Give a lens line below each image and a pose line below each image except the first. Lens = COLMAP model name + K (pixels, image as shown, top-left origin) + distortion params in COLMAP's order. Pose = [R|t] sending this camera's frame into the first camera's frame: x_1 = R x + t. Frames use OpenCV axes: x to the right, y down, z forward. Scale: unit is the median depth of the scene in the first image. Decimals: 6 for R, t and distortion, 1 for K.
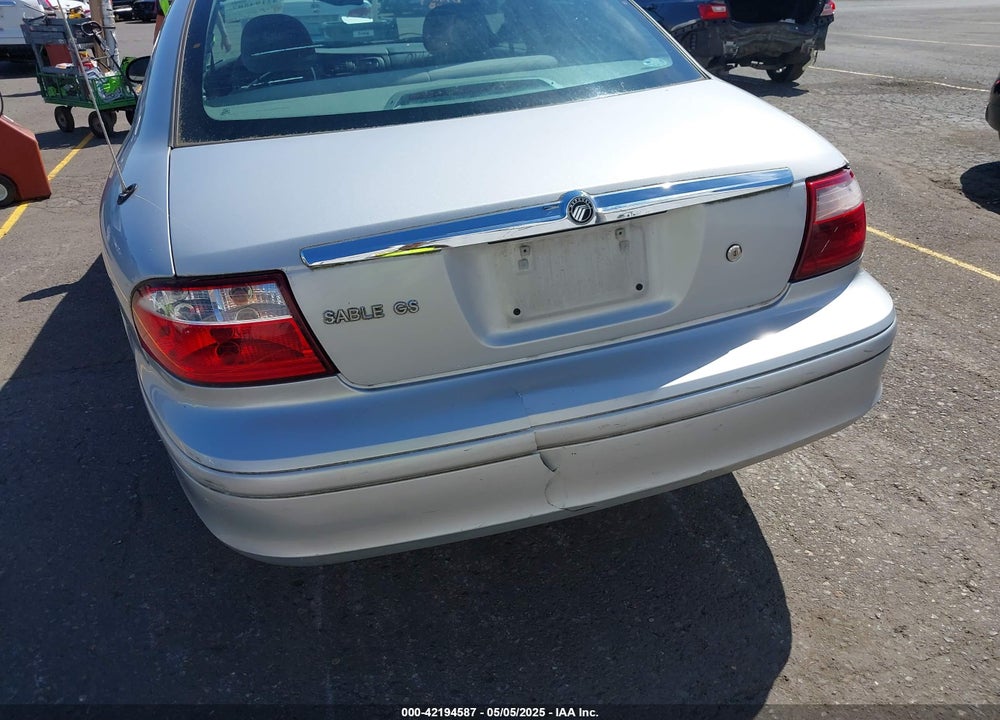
lens RADIAL K [[784.8, 0, 512.5], [0, 784.8, 382.8], [0, 0, 1]] dist [0.015617, -0.037230]
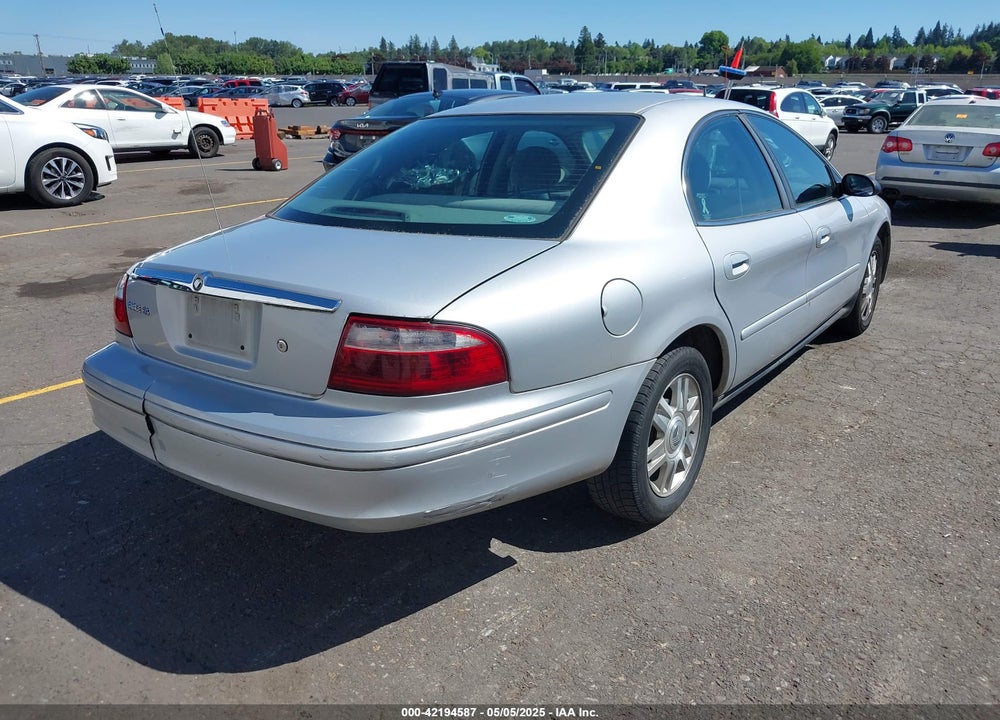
lens RADIAL K [[784.8, 0, 512.5], [0, 784.8, 382.8], [0, 0, 1]] dist [0.015617, -0.037230]
pose [[0.595999, 0.313261, -0.739360, 1.531728], [-0.397305, 0.915201, 0.067496, -0.353998], [0.697807, 0.253524, 0.669919, 0.387152]]
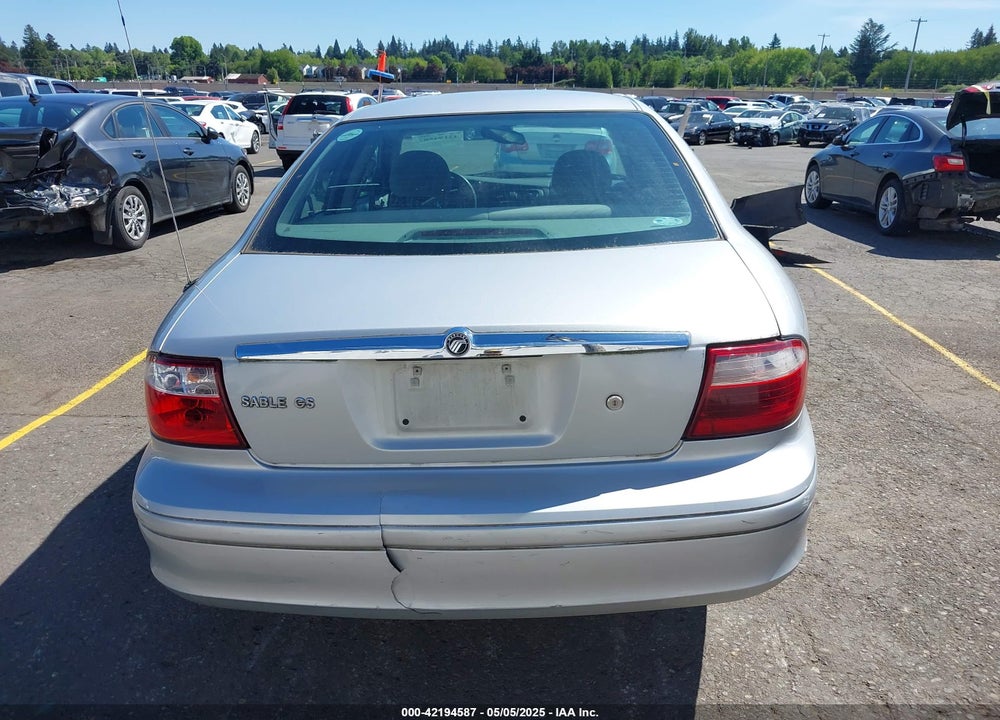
lens RADIAL K [[784.8, 0, 512.5], [0, 784.8, 382.8], [0, 0, 1]] dist [0.015617, -0.037230]
pose [[0.943604, 0.147466, -0.296422, 0.461559], [-0.186995, 0.976227, -0.109604, -0.048774], [0.273212, 0.158852, 0.948747, -0.050907]]
